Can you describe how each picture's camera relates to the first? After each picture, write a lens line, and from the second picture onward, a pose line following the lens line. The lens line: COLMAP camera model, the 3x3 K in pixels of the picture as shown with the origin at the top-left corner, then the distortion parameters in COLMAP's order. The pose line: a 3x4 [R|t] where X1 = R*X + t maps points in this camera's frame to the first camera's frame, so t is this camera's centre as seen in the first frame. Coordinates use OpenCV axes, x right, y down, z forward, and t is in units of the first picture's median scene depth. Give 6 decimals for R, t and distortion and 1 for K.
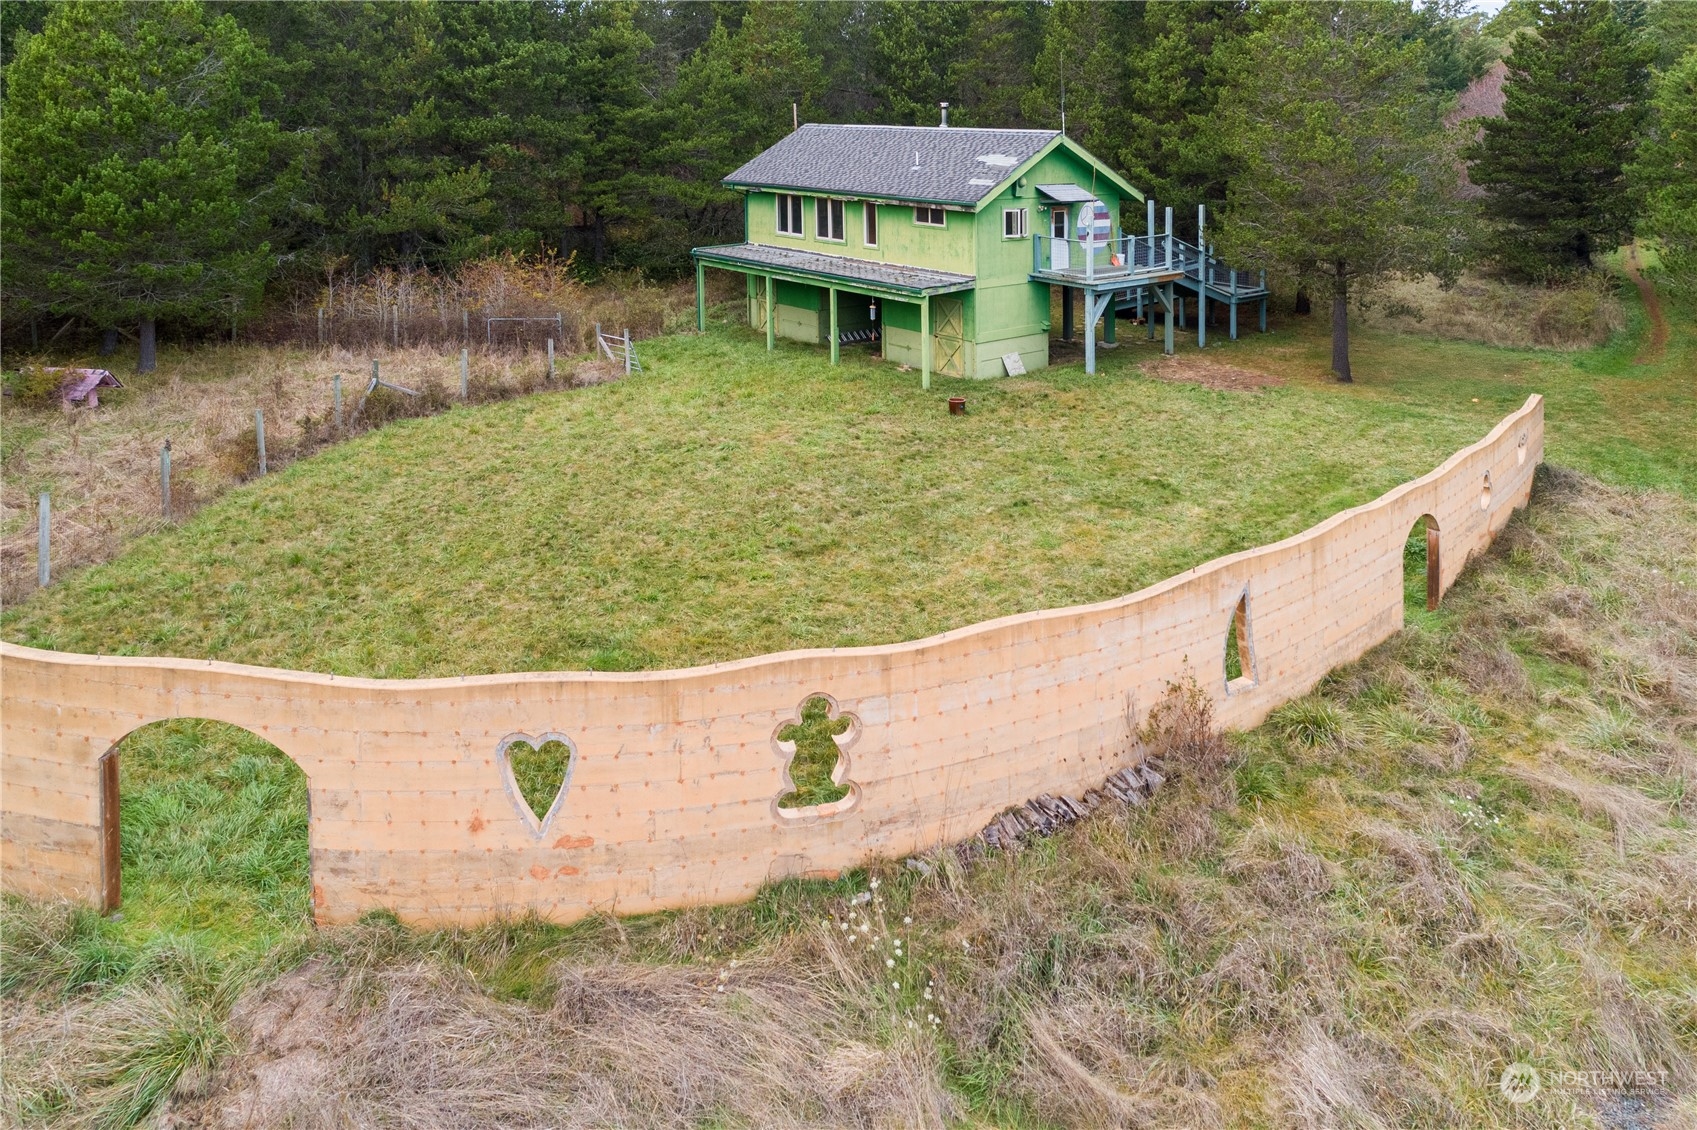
lens RADIAL K [[1161.4, 0, 843.7], [0, 1161.4, 227.1], [0, 0, 1]] dist [0.037875, -0.010000]
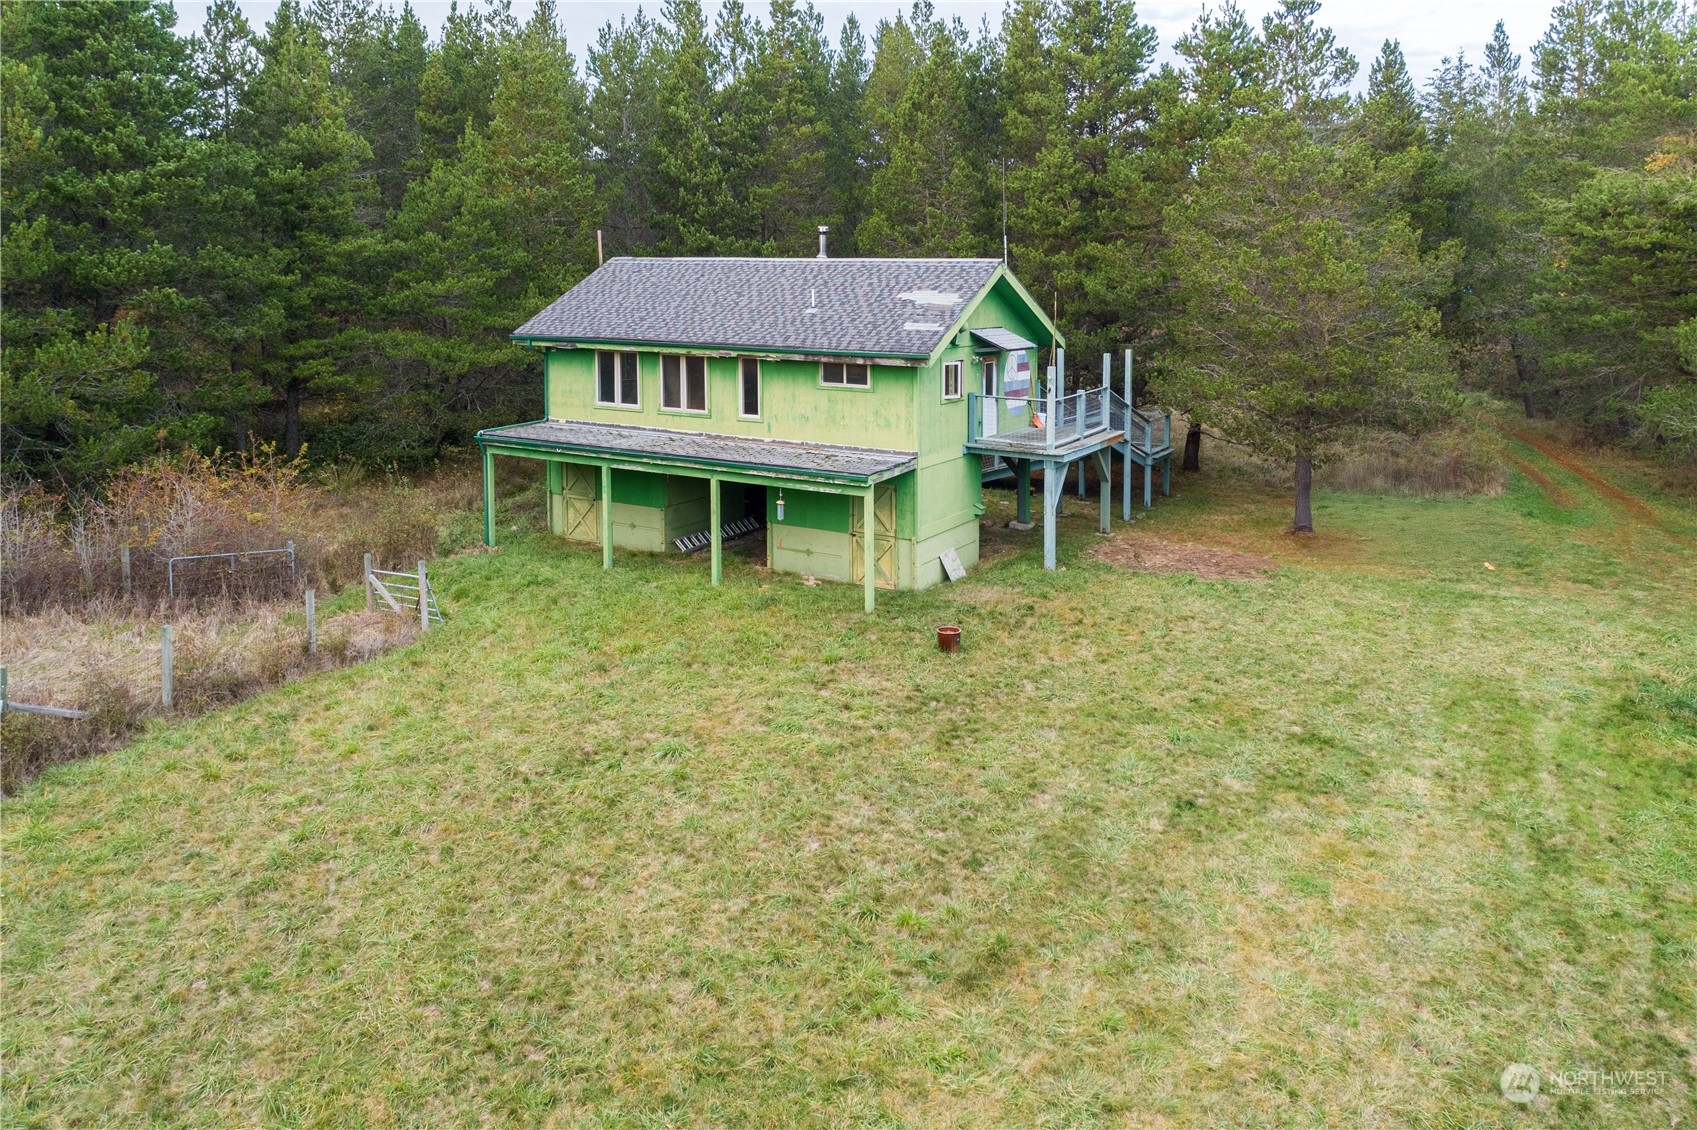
lens RADIAL K [[1197.6, 0, 844.0], [0, 1197.6, 353.1], [0, 0, 1]] dist [0.031536, -0.000629]
pose [[0.954414, -0.027940, 0.297177, -0.151447], [0.035263, 0.999192, -0.019309, -0.007868], [-0.296397, 0.028908, 0.954627, 0.264177]]
